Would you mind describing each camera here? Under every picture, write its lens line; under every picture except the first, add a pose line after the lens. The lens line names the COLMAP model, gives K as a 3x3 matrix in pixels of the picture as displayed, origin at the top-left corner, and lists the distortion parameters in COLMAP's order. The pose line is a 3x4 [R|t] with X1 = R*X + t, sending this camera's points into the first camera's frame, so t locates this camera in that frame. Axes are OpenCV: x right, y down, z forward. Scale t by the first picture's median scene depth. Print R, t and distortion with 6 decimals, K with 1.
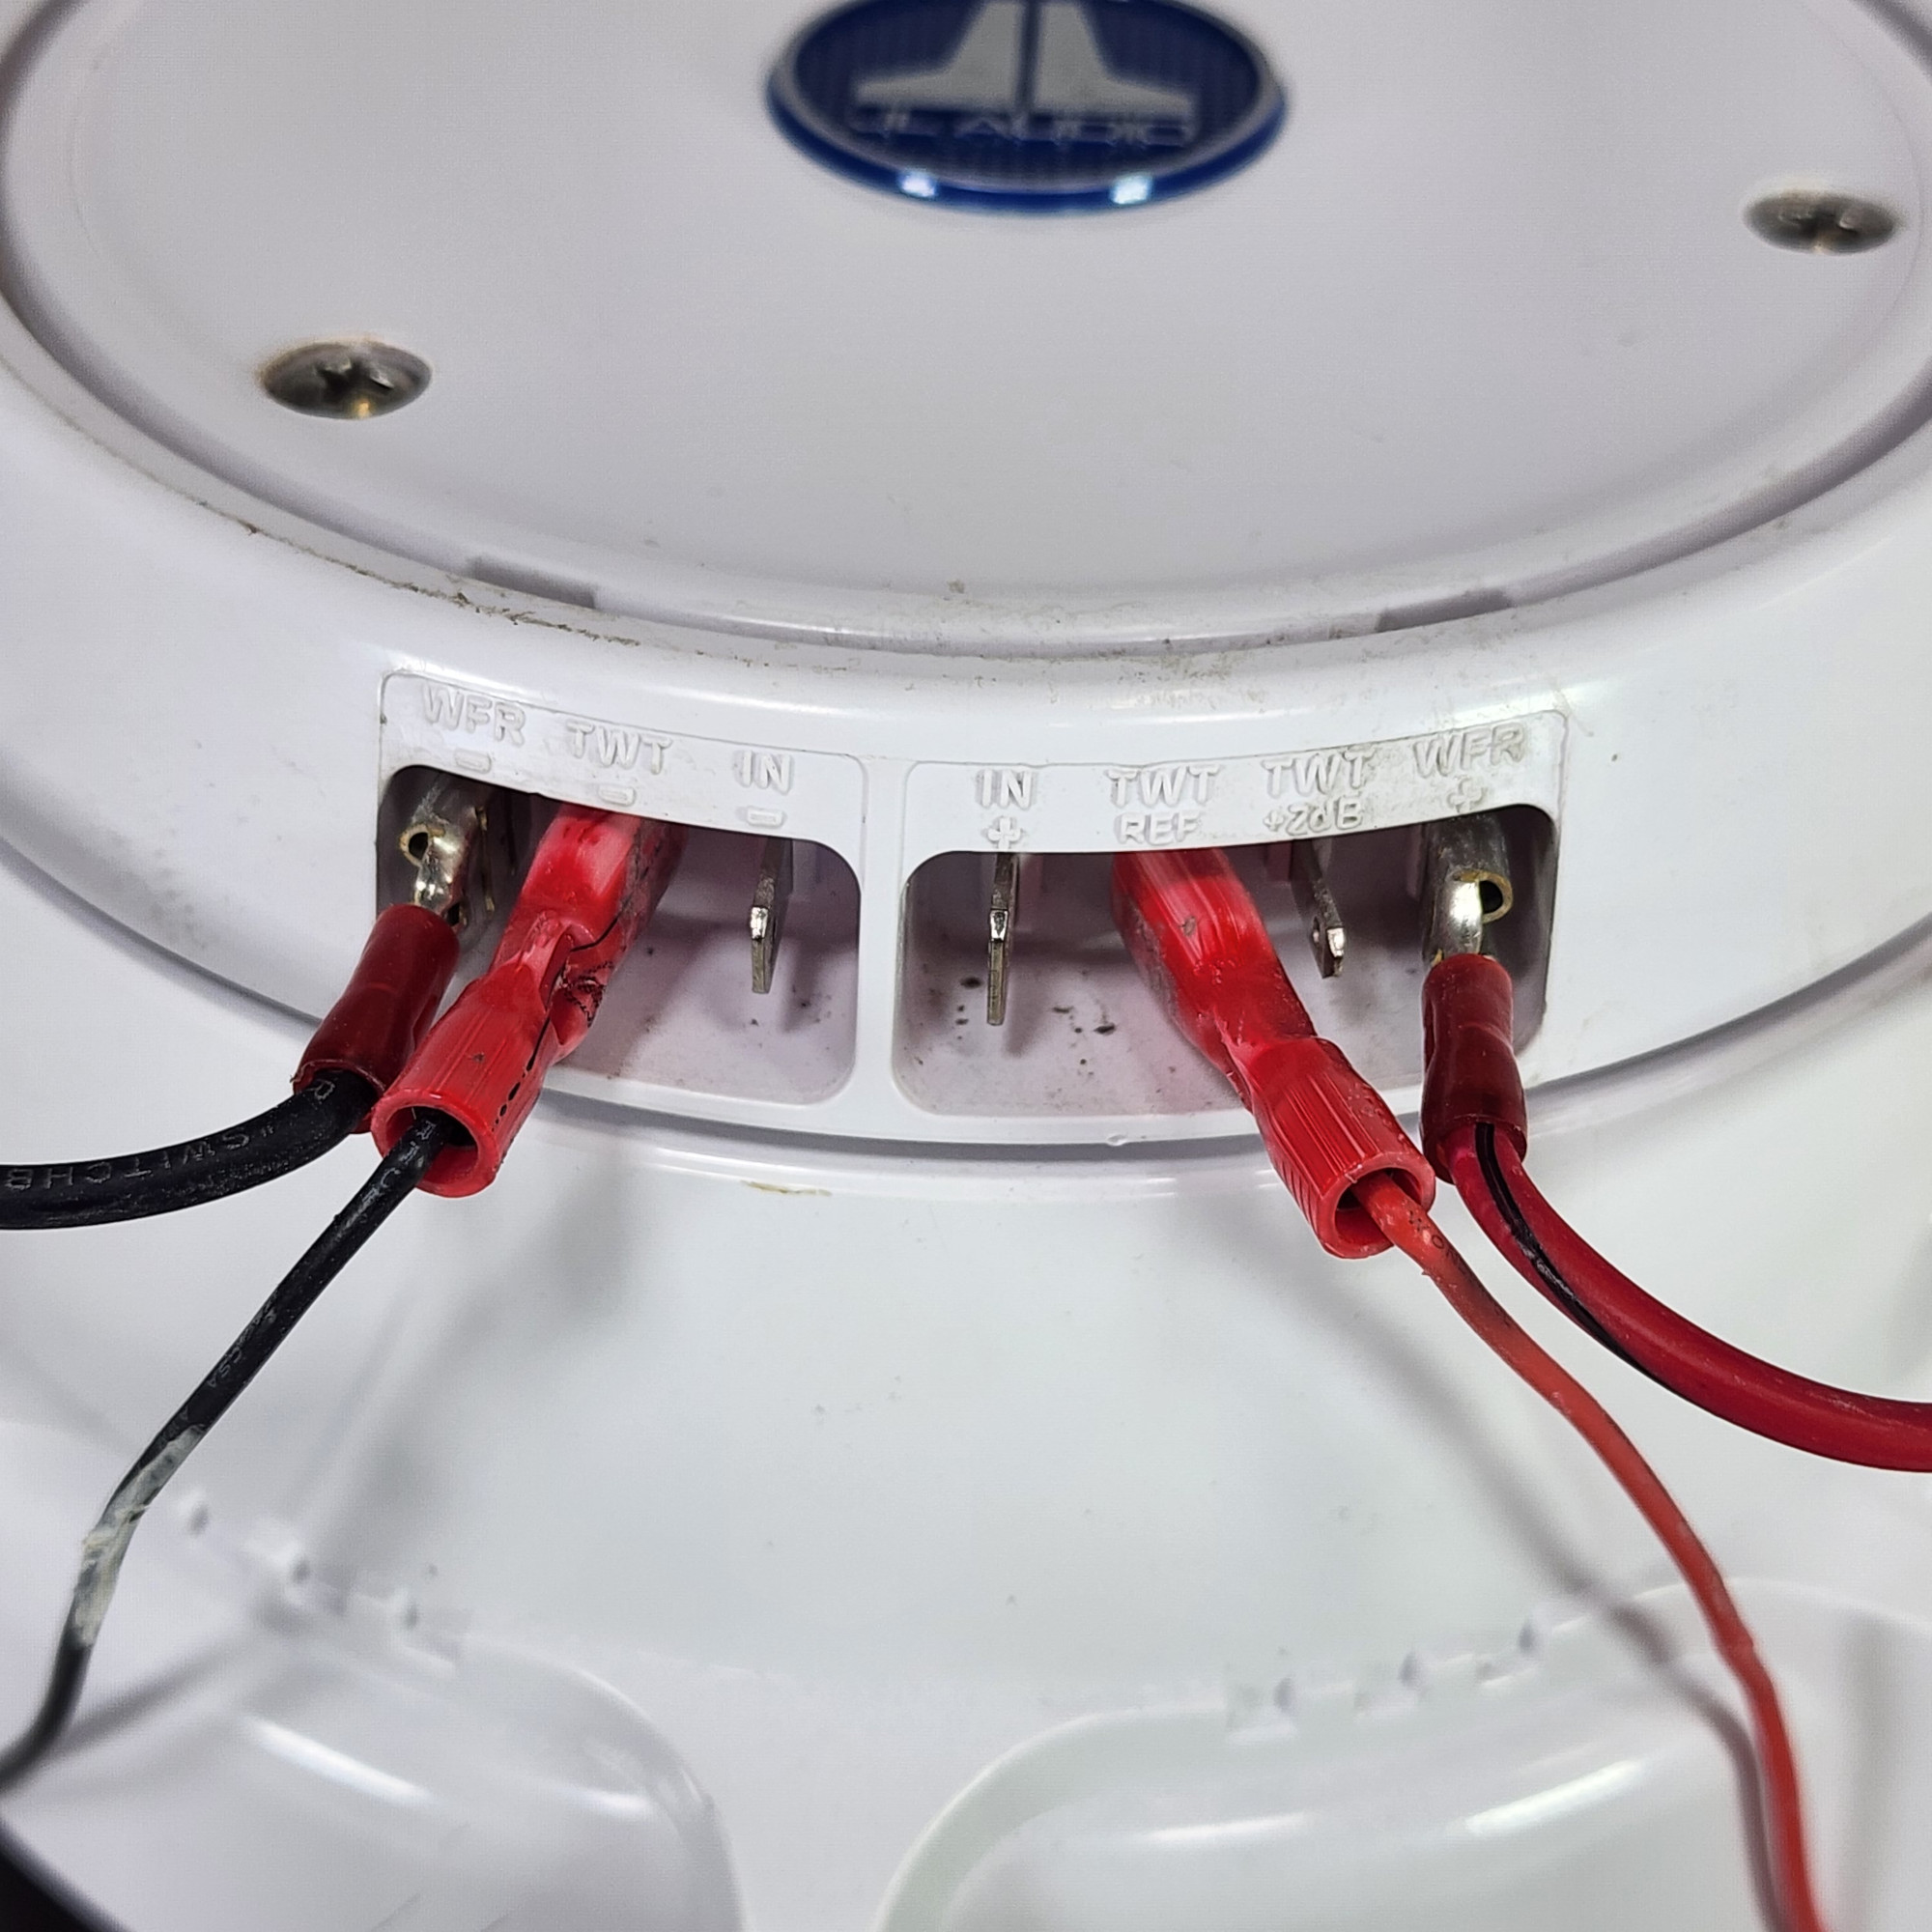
lens RADIAL K [[3513.9, 0, 941.0], [0, 3513.9, 934.9], [0, 0, 1]] dist [0.146500, 0.000000]
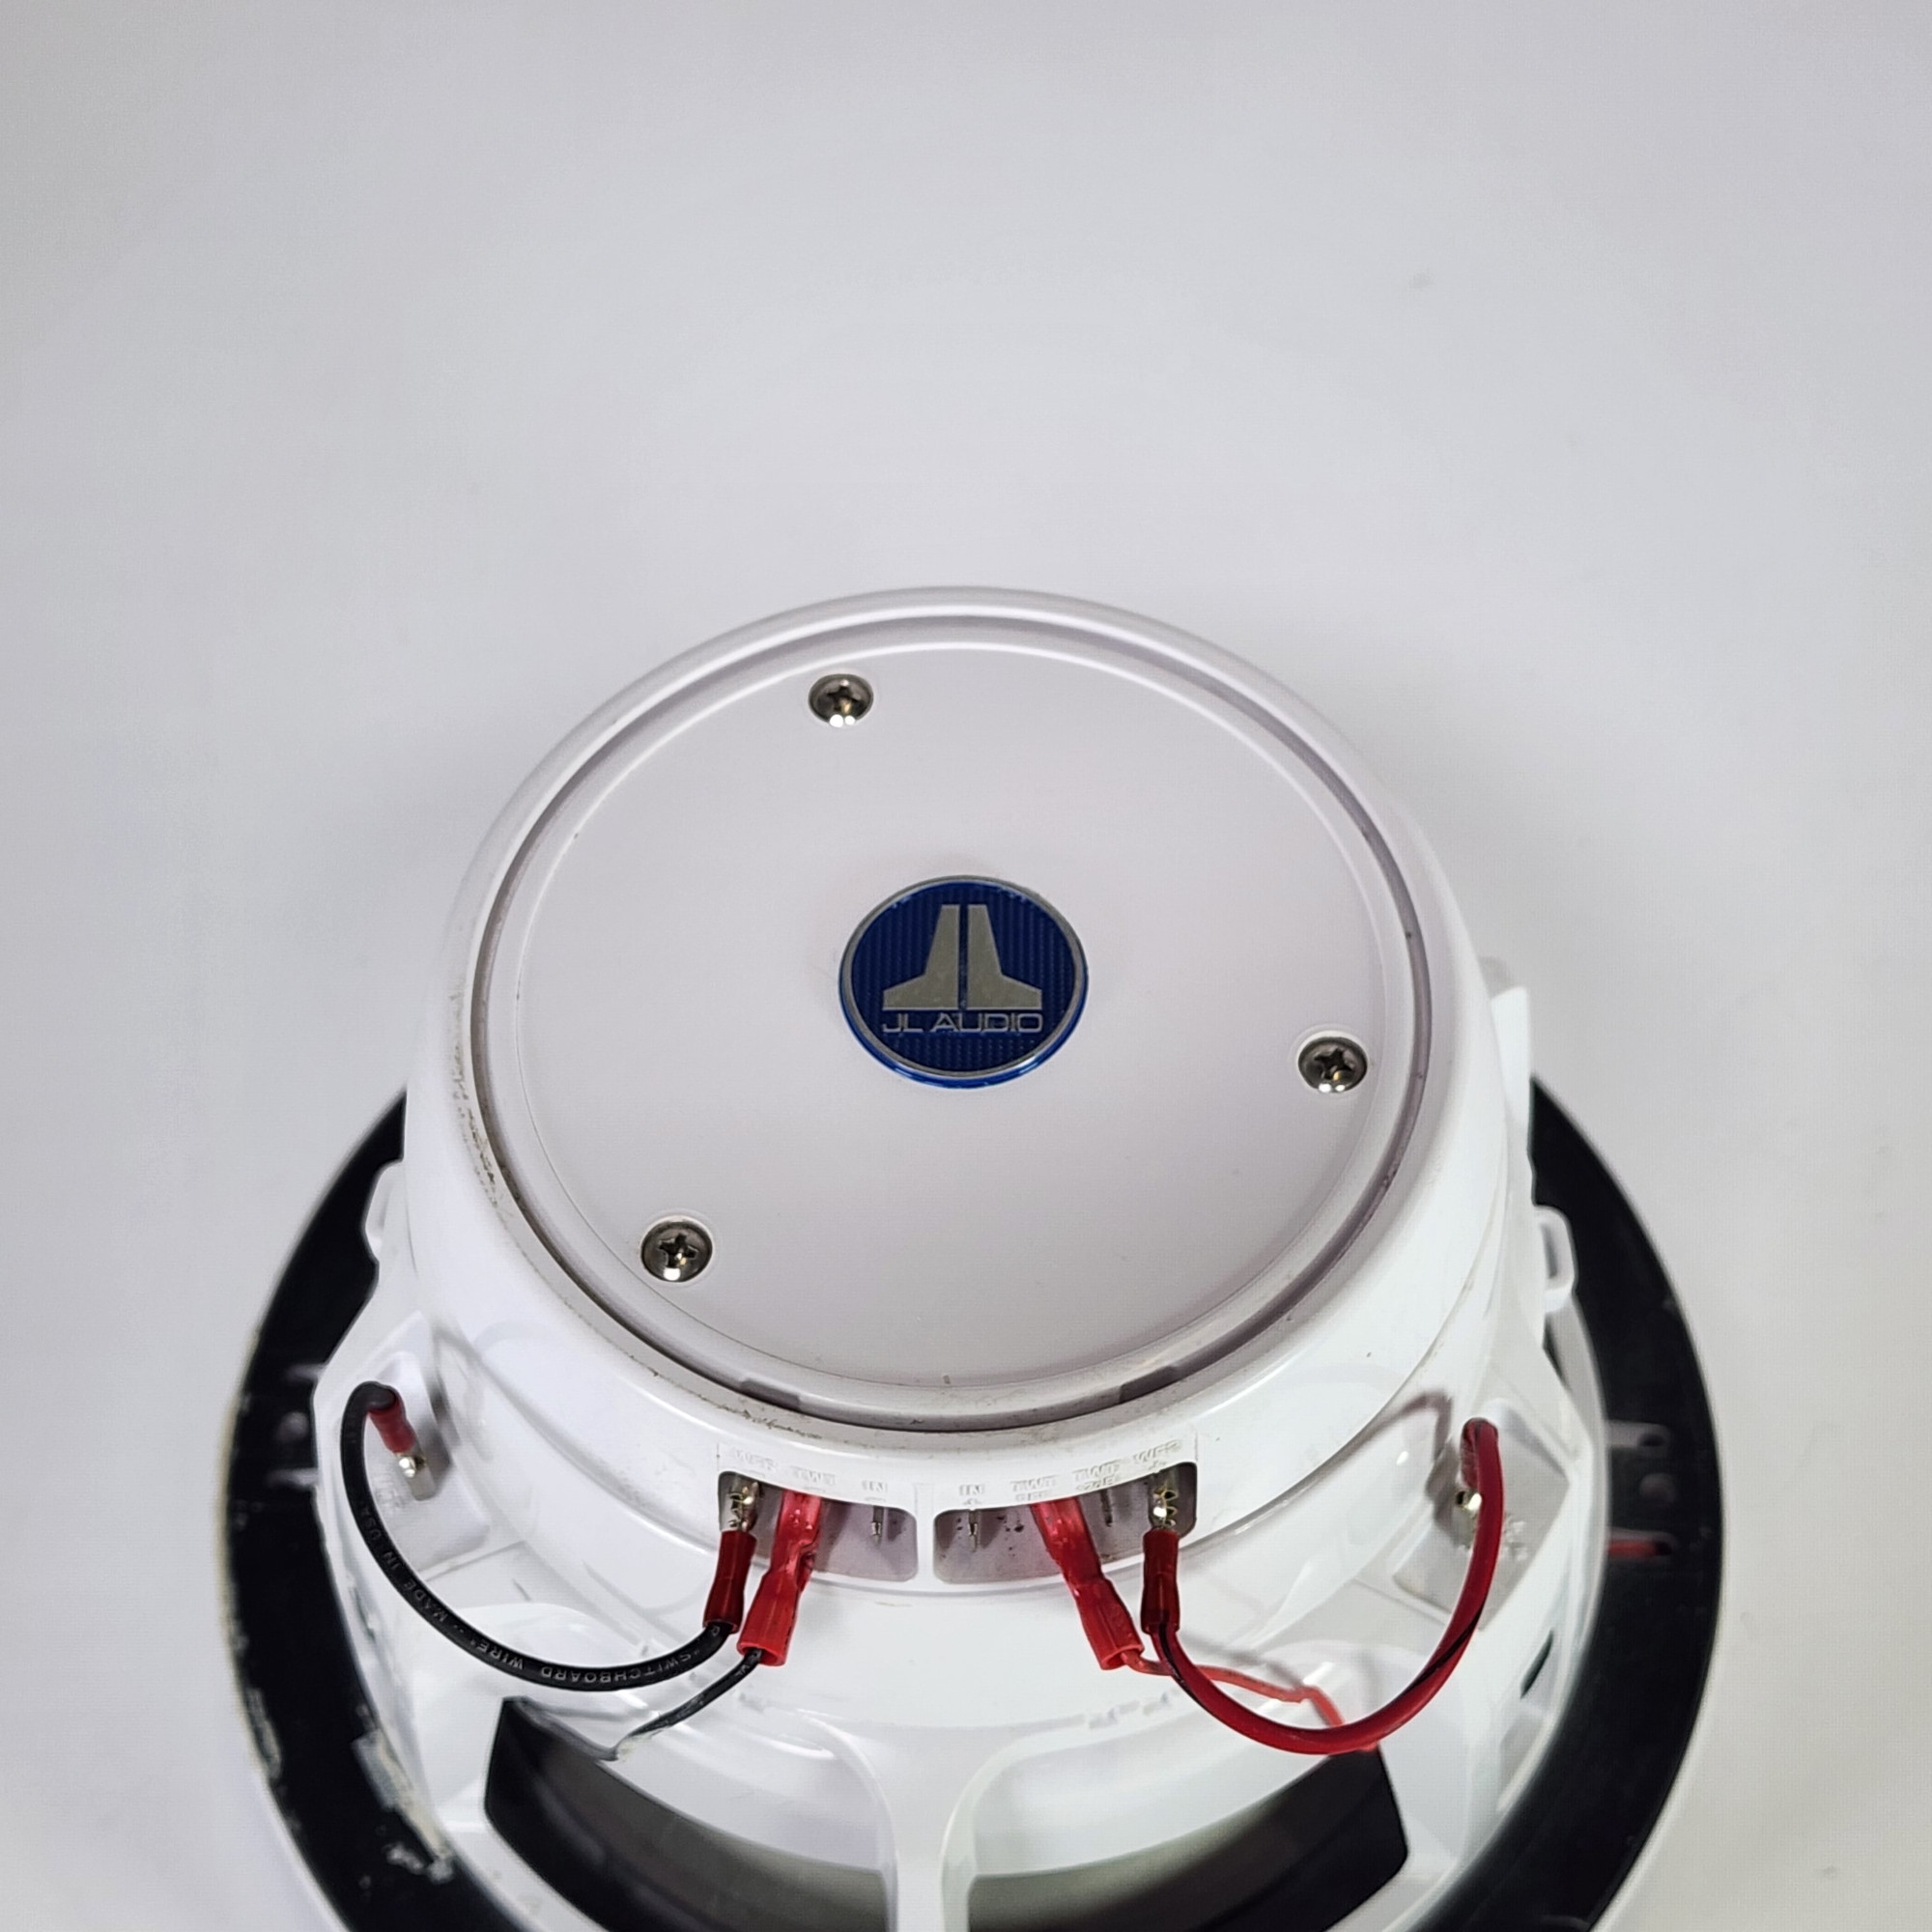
lens RADIAL K [[3513.9, 0, 959.7], [0, 3513.9, 964.3], [0, 0, 1]] dist [0.146500, 0.000000]
pose [[0.998183, -0.059010, -0.012175, 0.060417], [0.059692, 0.940974, 0.333173, -1.189713], [-0.008204, -0.333295, 0.942787, -1.204029]]
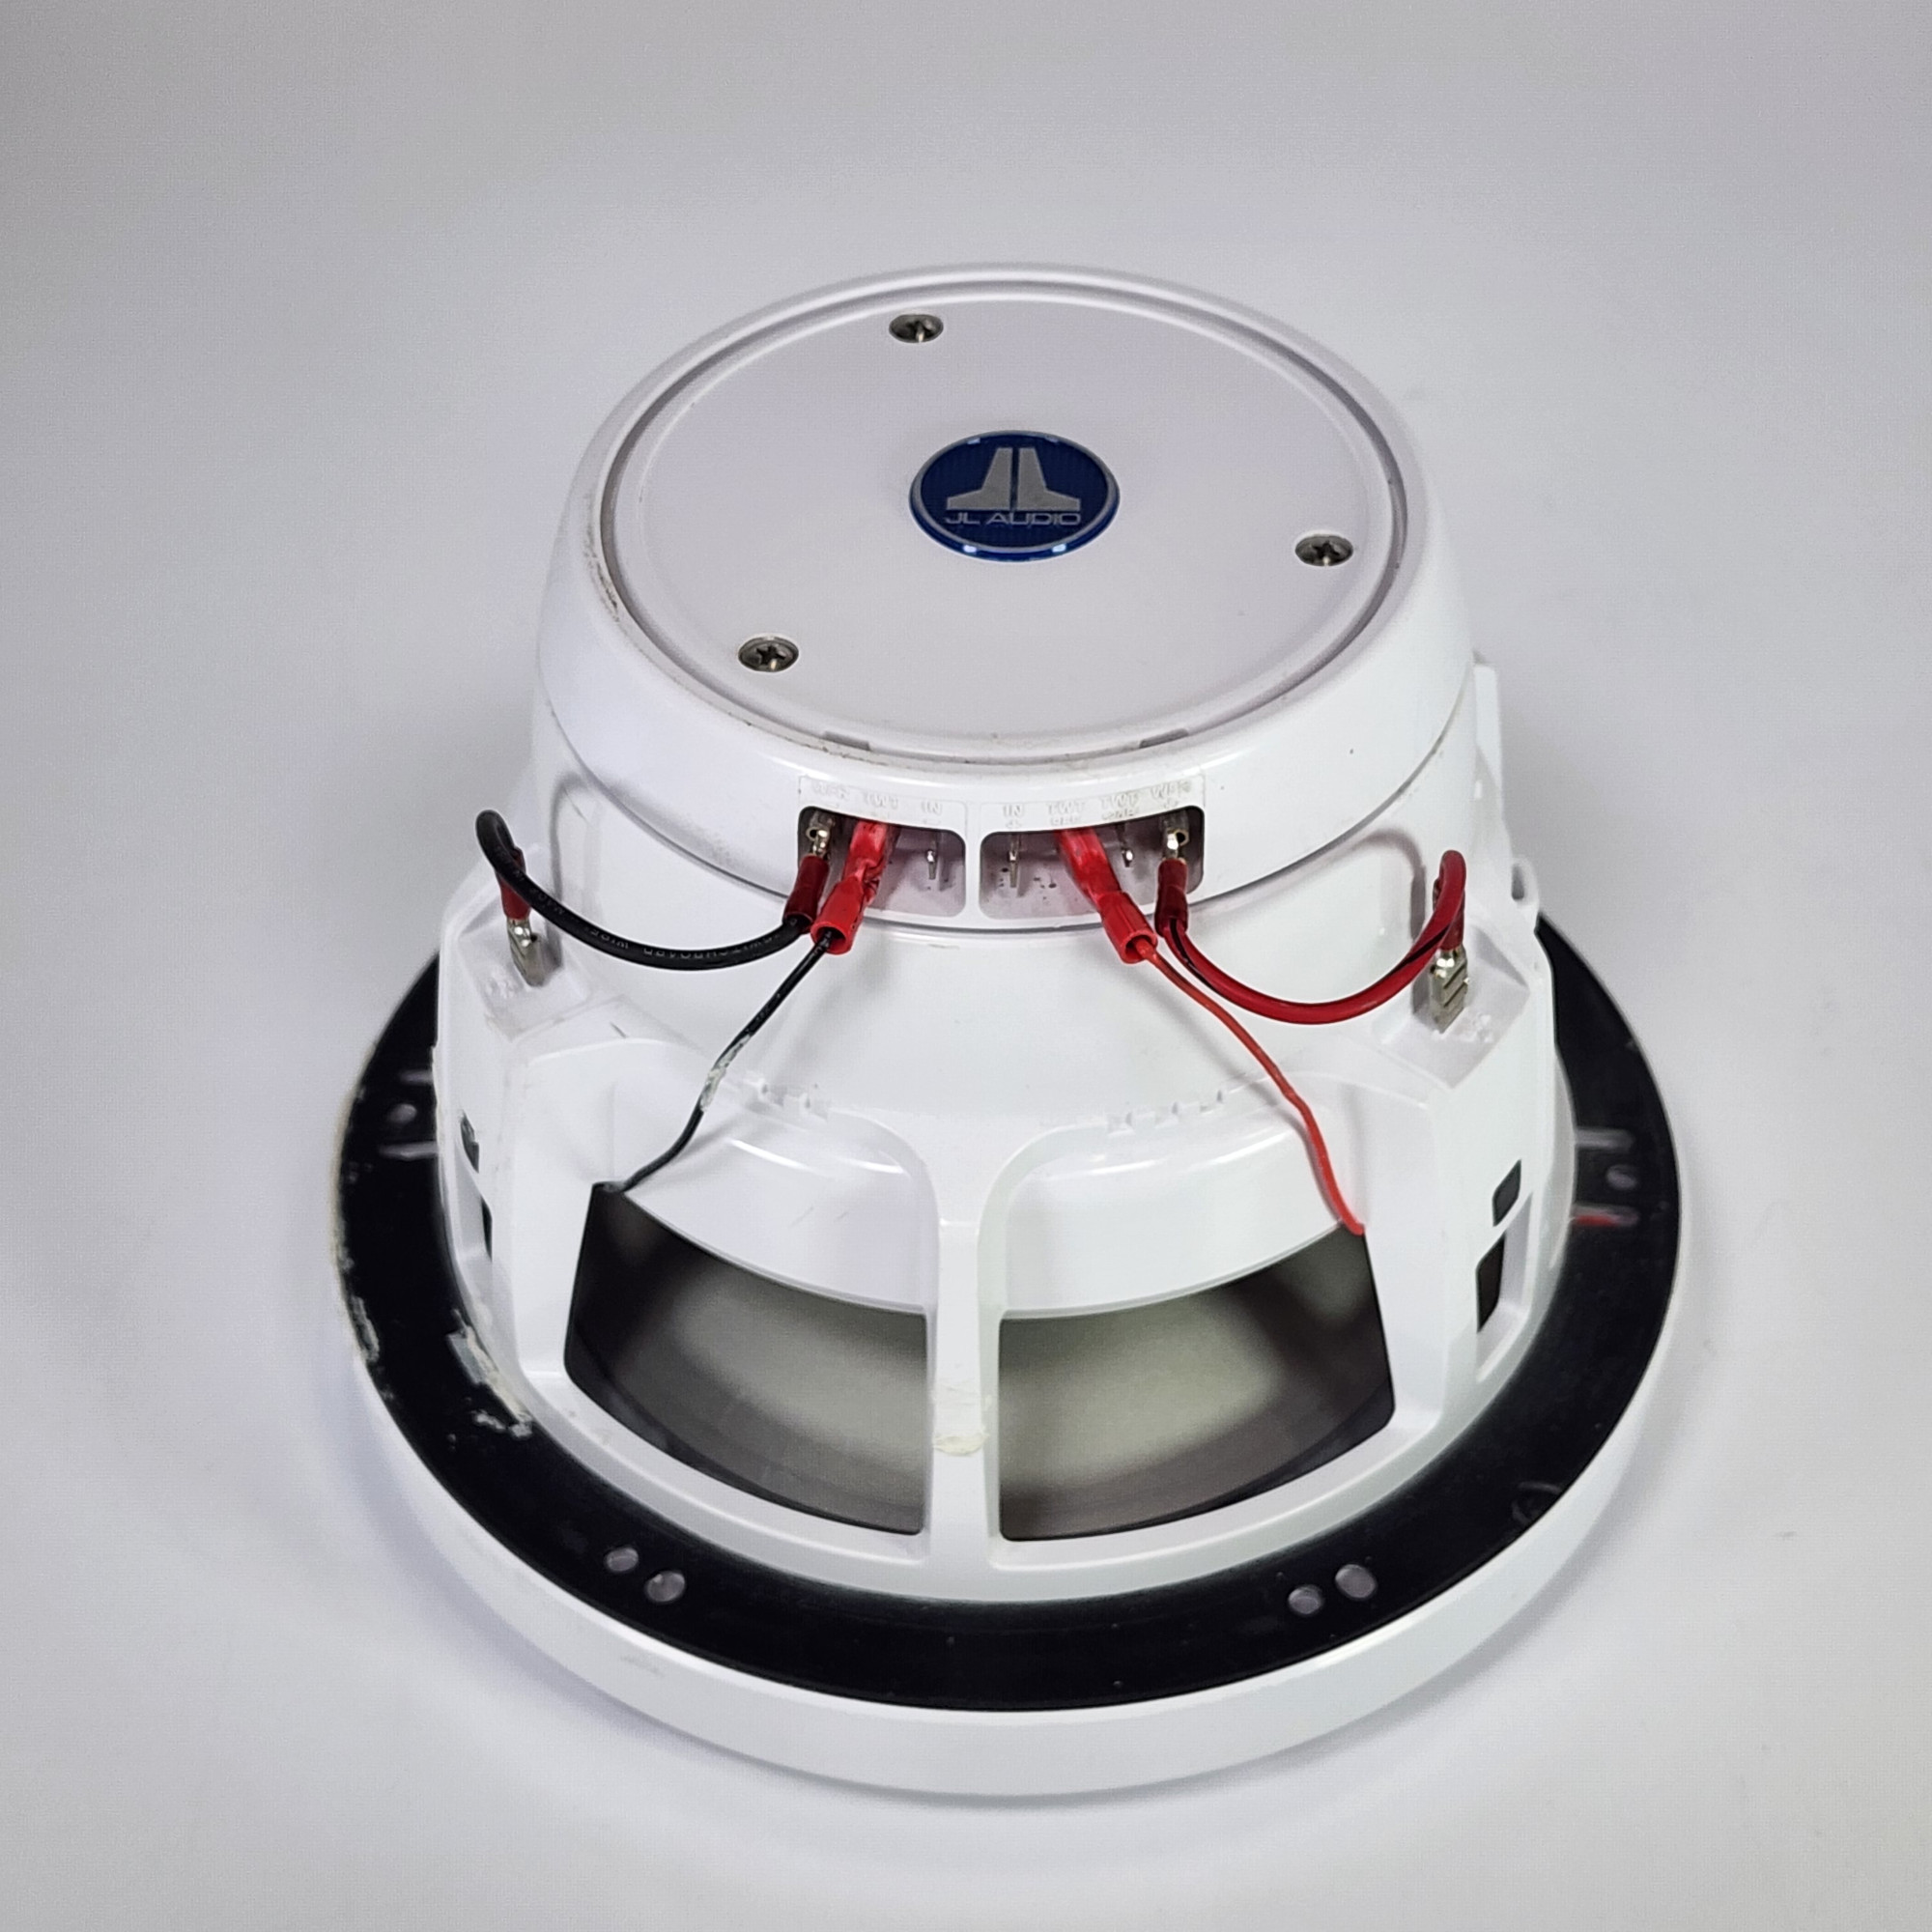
lens RADIAL K [[3513.9, 0, 1018.7], [0, 3513.9, 911.1], [0, 0, 1]] dist [0.146500, 0.000000]
pose [[0.999264, -0.038020, 0.005021, 0.004534], [0.037419, 0.995277, 0.089572, -0.214985], [-0.008403, -0.089318, 0.995968, -1.893913]]
